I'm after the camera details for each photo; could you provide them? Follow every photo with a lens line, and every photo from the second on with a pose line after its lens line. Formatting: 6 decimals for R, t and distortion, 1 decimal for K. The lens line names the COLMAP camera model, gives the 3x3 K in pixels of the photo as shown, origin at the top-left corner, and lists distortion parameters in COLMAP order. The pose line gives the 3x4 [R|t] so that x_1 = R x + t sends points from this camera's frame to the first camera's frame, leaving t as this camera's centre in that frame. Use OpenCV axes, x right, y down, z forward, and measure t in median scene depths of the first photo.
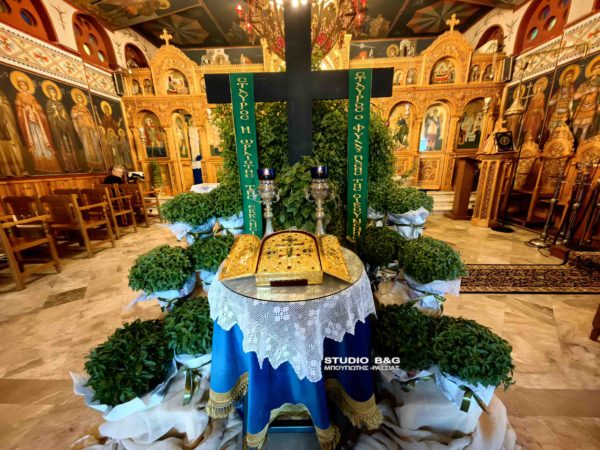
lens RADIAL K [[239.4, 0, 300.0], [0, 239.4, 225.0], [0, 0, 1]] dist [0.022317, -0.000025]
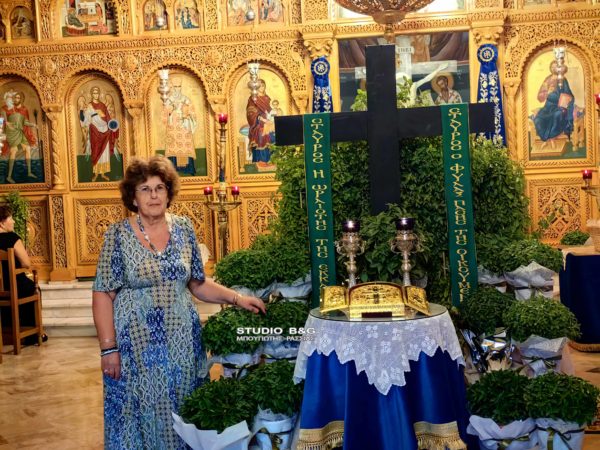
lens RADIAL K [[865.4, 0, 300.0], [0, 865.4, 225.0], [0, 0, 1]] dist [0.135988, -0.051813]
pose [[0.994645, -0.016318, -0.102053, 0.013307], [-0.004044, 0.980554, -0.196209, 0.378687], [0.103270, 0.195571, 0.975237, -1.962058]]
